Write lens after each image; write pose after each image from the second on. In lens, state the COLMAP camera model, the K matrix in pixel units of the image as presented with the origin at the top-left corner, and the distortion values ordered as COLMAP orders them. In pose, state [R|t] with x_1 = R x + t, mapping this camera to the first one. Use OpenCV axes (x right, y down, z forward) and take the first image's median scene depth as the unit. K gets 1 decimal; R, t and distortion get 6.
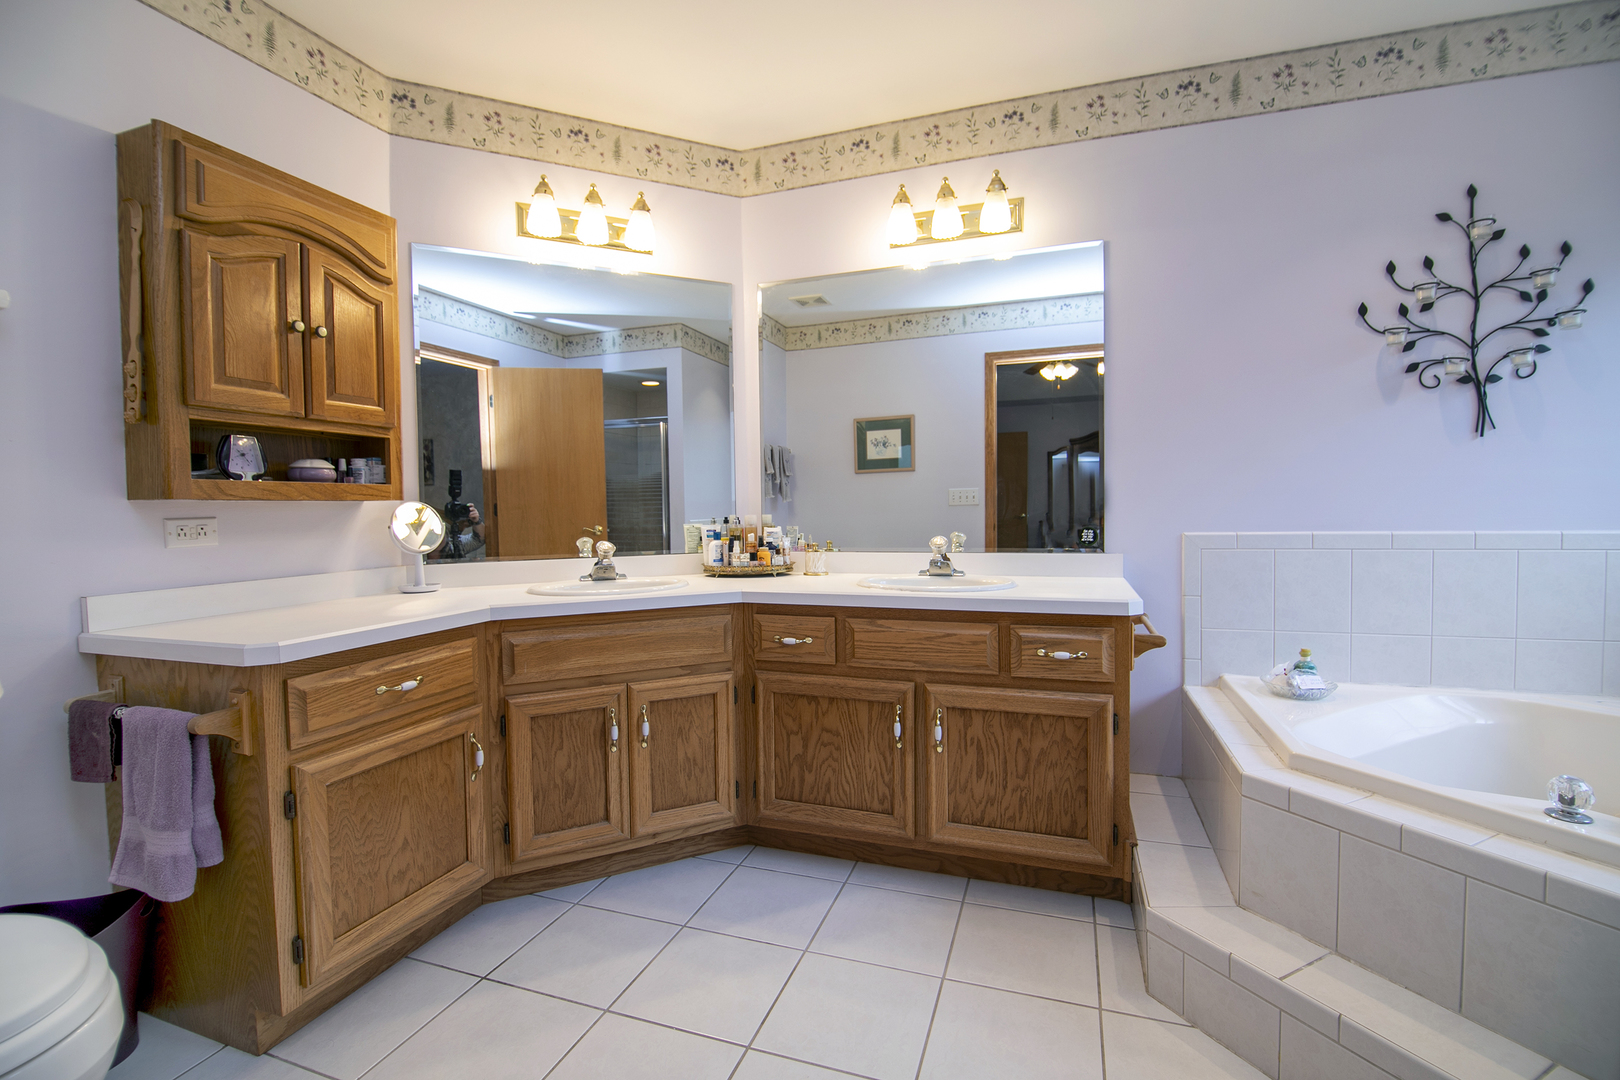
lens RADIAL K [[722.5, 0, 805.8], [0, 722.5, 533.4], [0, 0, 1]] dist [-0.014072, -0.005038]
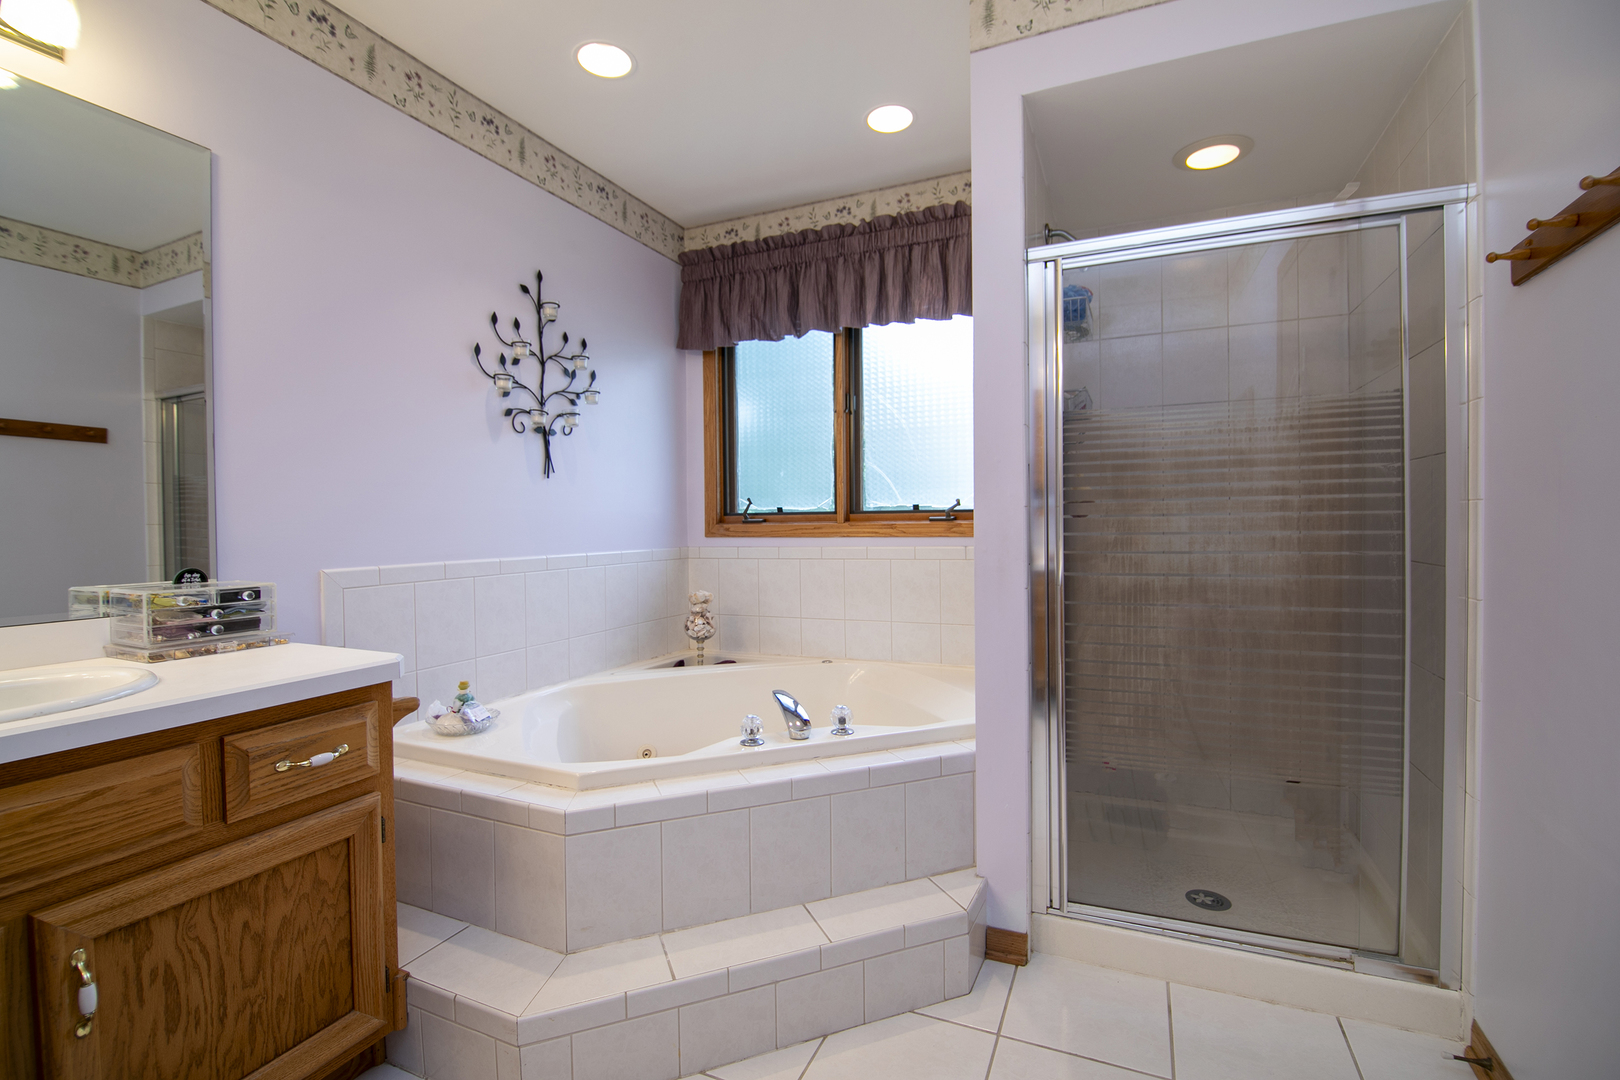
lens RADIAL K [[722.5, 0, 808.4], [0, 722.5, 535.5], [0, 0, 1]] dist [-0.014072, -0.005038]
pose [[0.076615, -0.002052, 0.997059, -0.258492], [0.046753, 0.998905, -0.001537, -0.014873], [-0.995964, 0.046733, 0.076627, 0.469387]]
